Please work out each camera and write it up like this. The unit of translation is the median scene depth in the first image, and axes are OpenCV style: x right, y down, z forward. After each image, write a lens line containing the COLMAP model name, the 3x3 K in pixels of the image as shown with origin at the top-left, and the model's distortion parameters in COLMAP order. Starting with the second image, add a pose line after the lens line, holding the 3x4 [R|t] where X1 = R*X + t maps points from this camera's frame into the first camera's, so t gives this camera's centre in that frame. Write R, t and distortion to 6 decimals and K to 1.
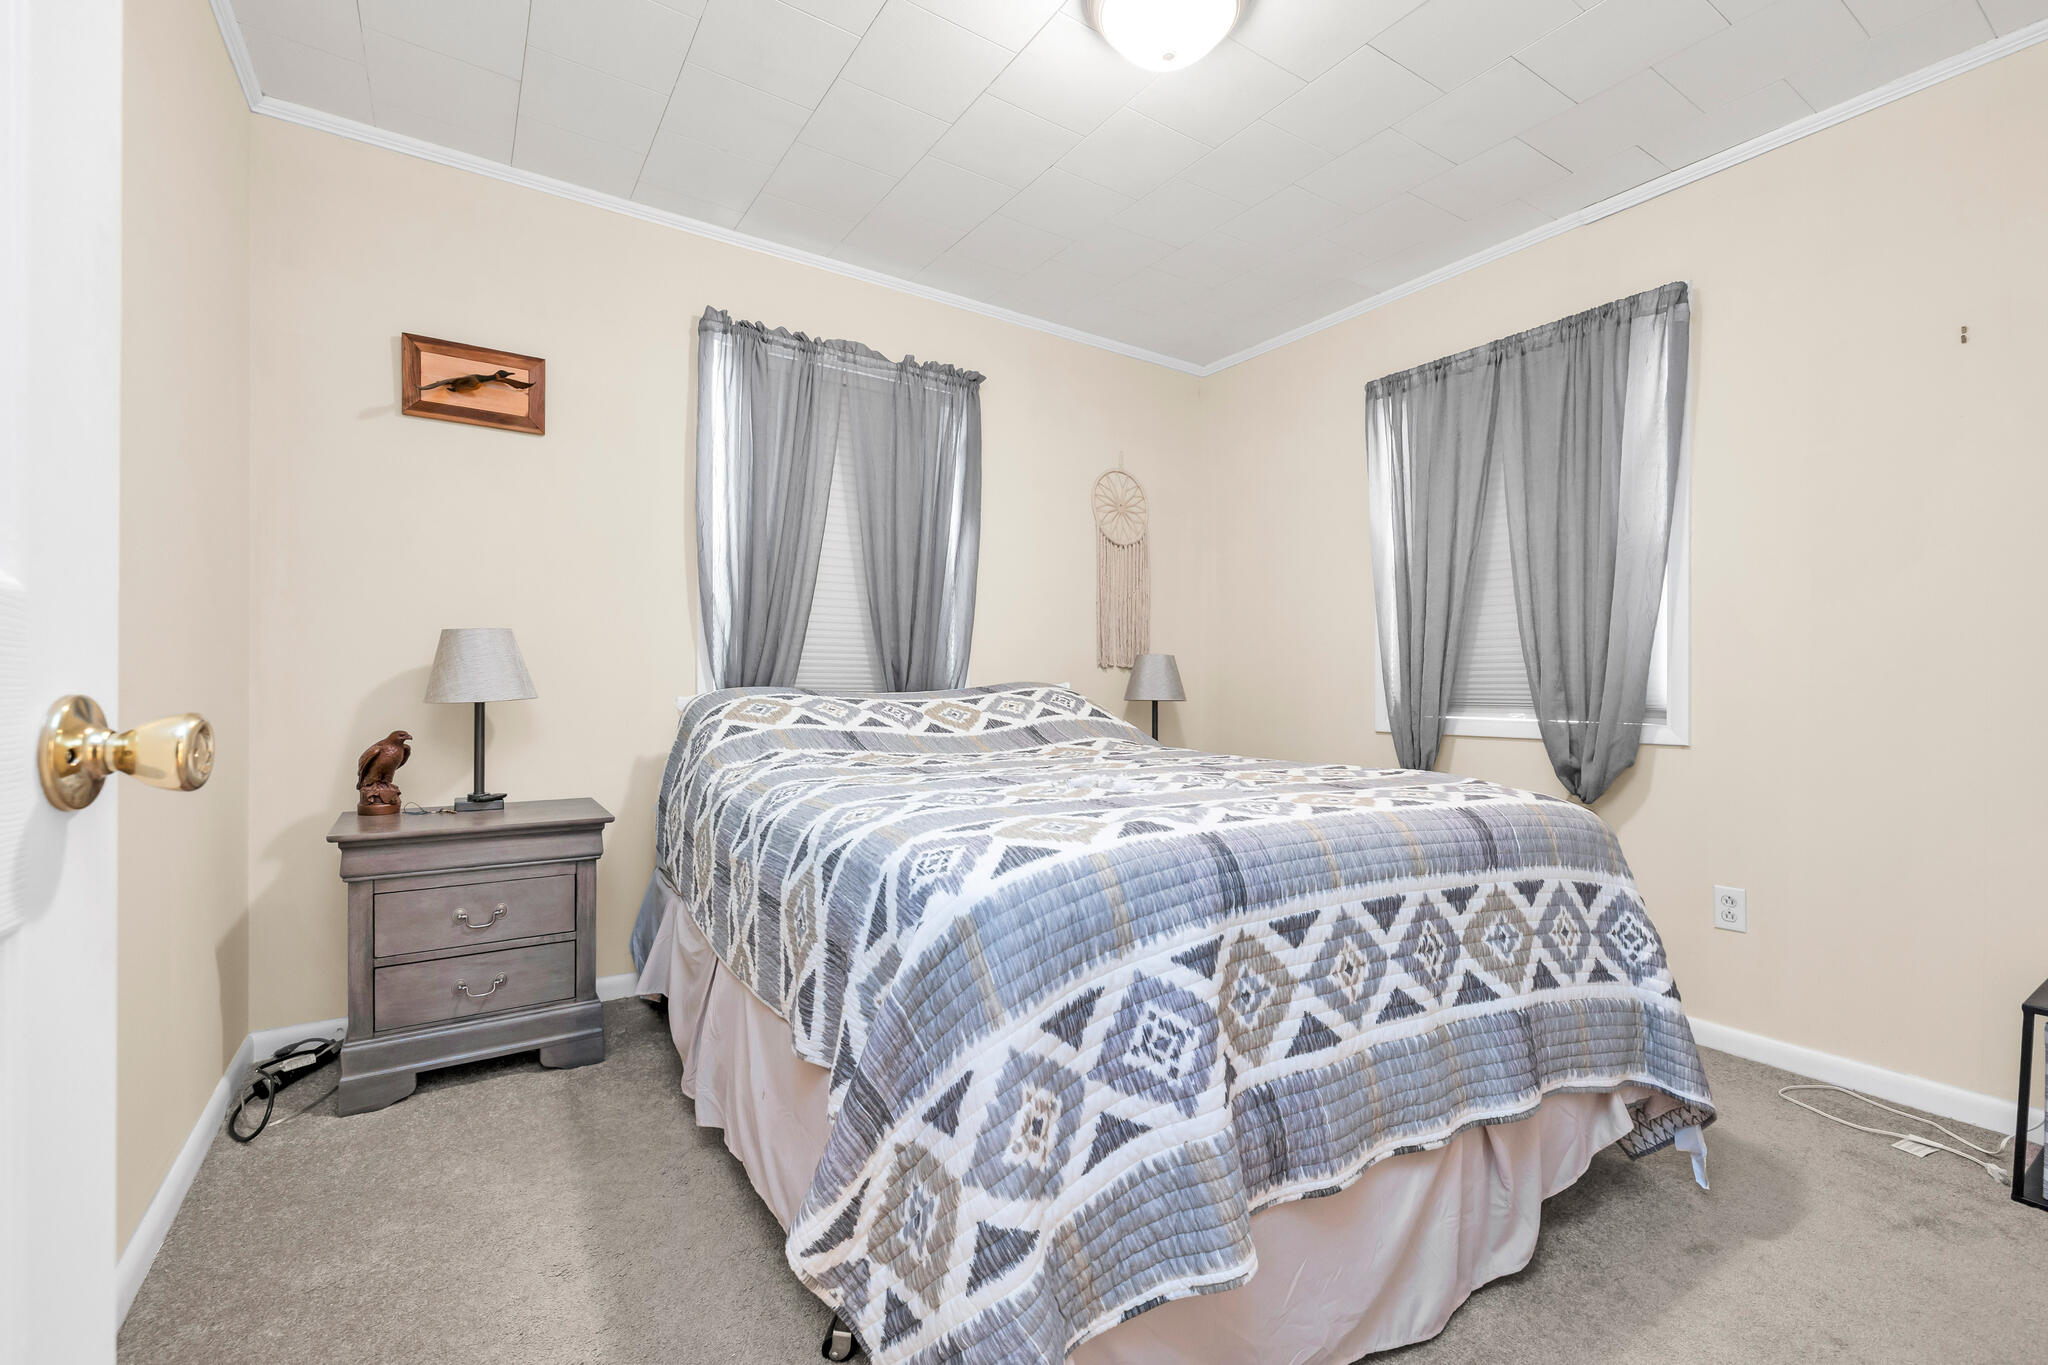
lens RADIAL K [[846.6, 0, 1024.0], [0, 846.6, 682.5], [0, 0, 1]] dist [0.001694, 0.000175]
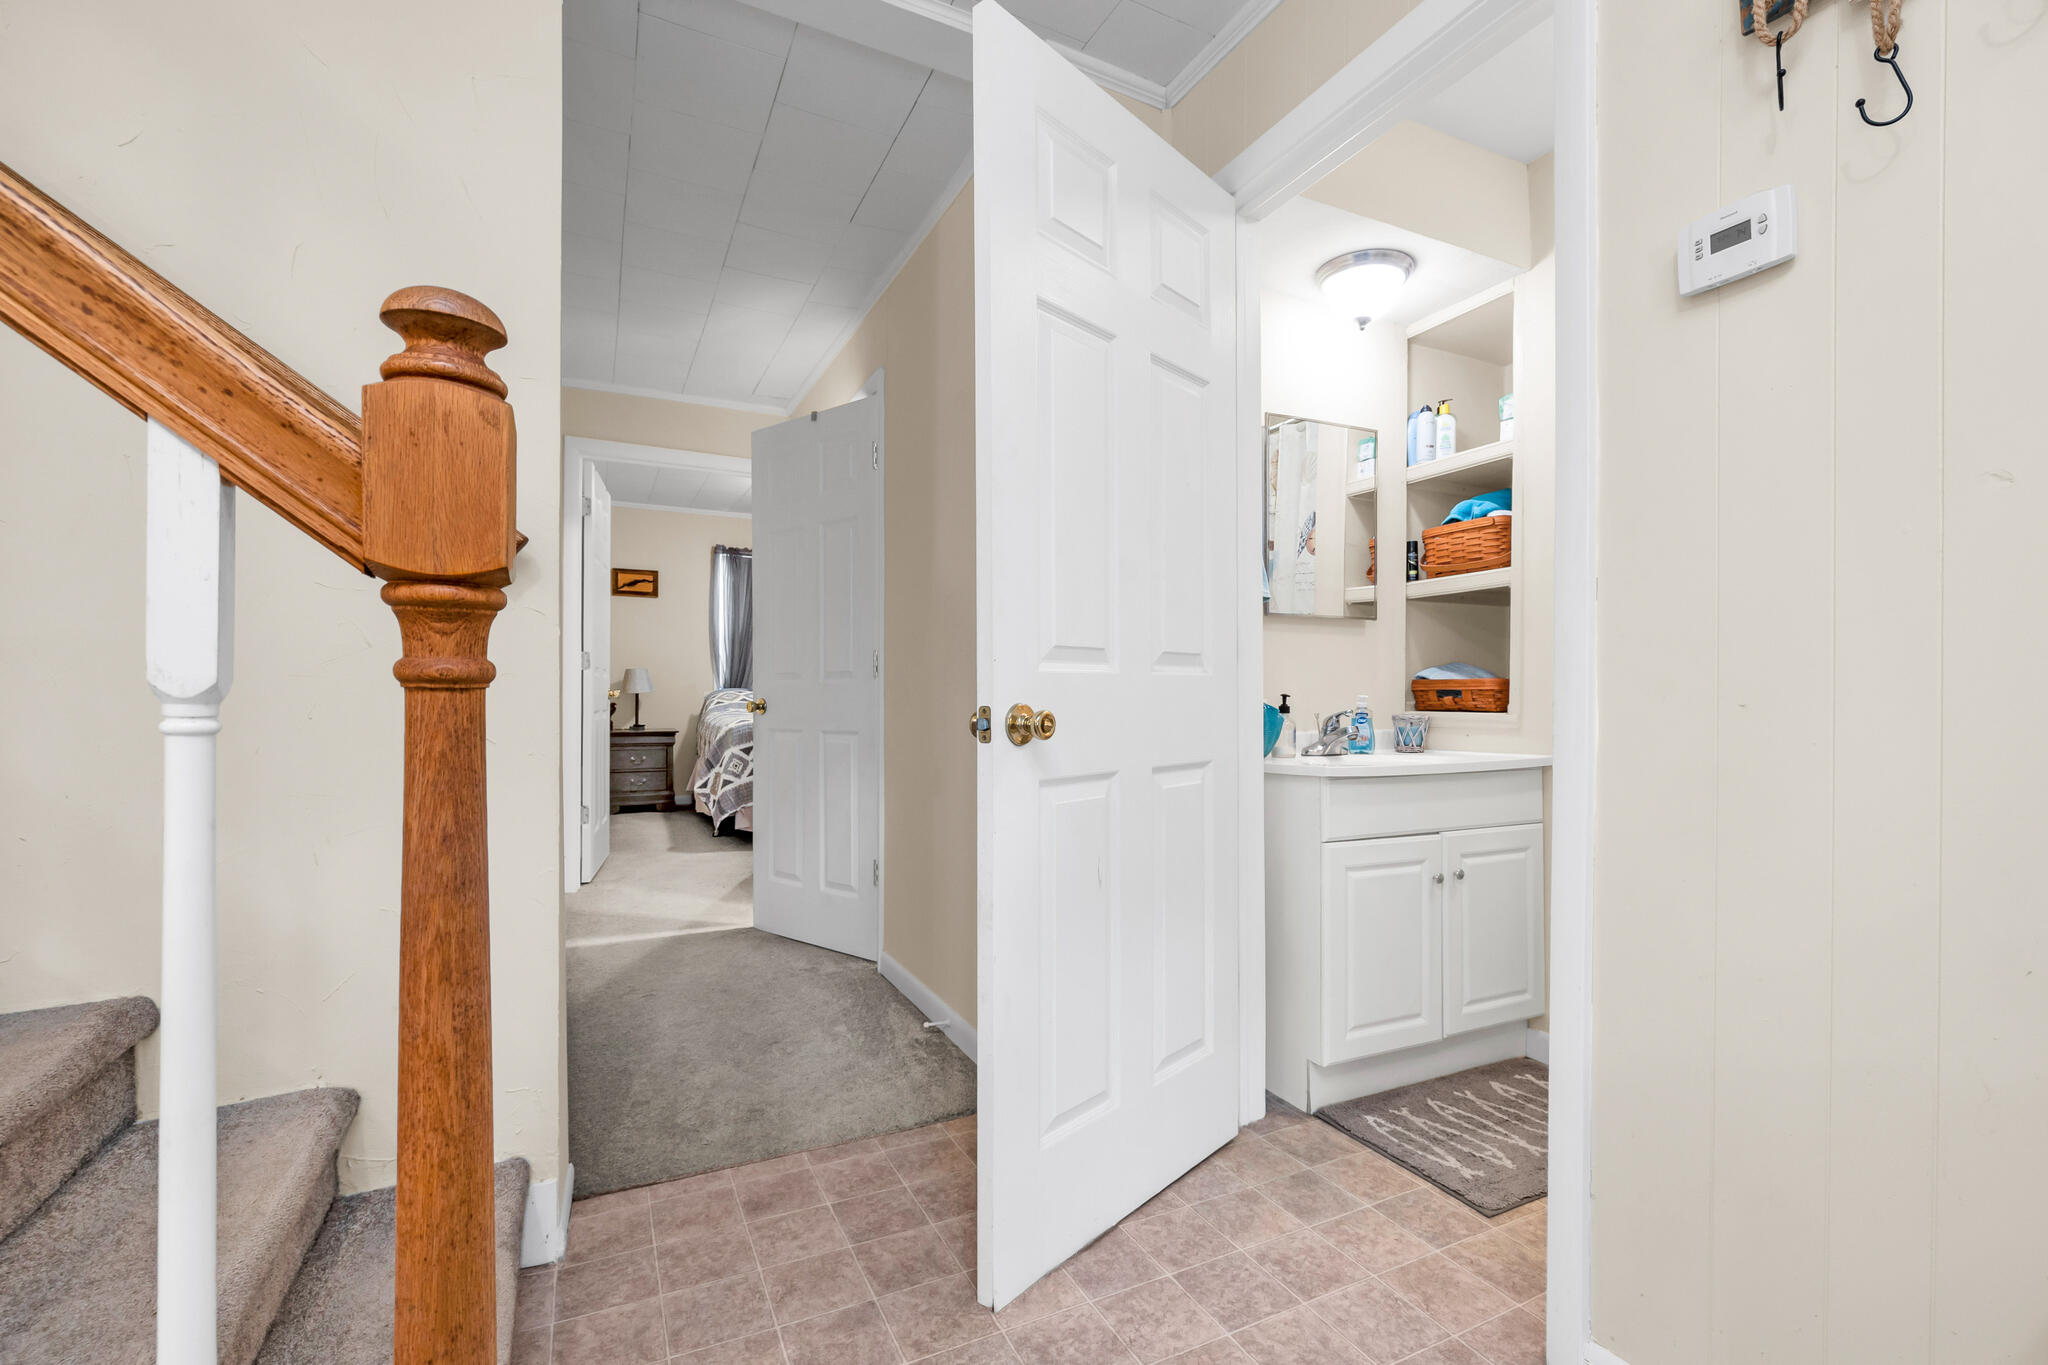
lens RADIAL K [[873.2, 0, 1024.0], [0, 873.2, 682.5], [0, 0, 1]] dist [0.000871, 0.000341]
pose [[0.991616, -0.000409, -0.129217, 1.135665], [-0.000076, 0.999993, -0.003747, -0.002917], [0.129217, 0.003725, 0.991609, -1.923482]]
